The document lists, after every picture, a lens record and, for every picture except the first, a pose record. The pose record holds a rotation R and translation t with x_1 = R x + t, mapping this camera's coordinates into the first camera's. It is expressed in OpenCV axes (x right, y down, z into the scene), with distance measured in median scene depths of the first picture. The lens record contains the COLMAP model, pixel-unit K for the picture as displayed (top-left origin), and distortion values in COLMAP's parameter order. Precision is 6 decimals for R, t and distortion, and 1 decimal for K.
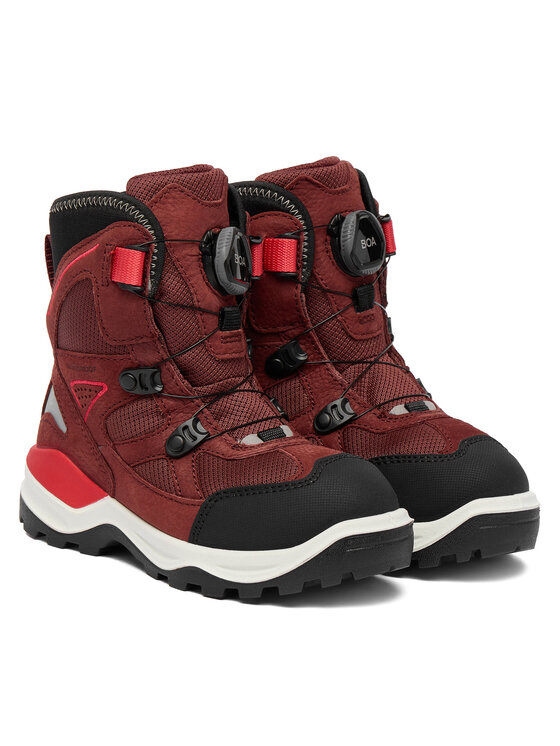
lens RADIAL K [[1957.6, 0, 280.0], [0, 1957.6, 373.0], [0, 0, 1]] dist [-0.046264, -0.255531]
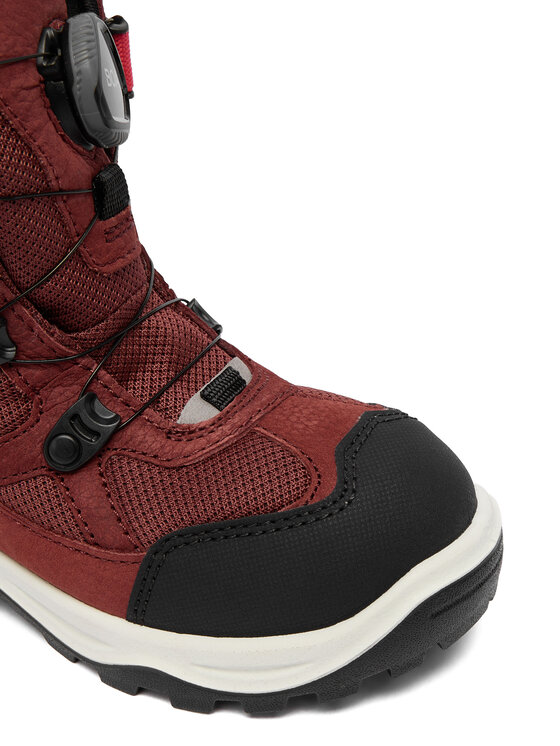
lens RADIAL K [[927.7, 0, 280.0], [0, 927.7, 373.0], [0, 0, 1]] dist [-0.183975, 0.039511]
pose [[0.944532, -0.198166, 0.261895, -0.058561], [0.103762, 0.936661, 0.334514, -0.061705], [-0.311596, -0.288785, 0.905269, 0.756068]]
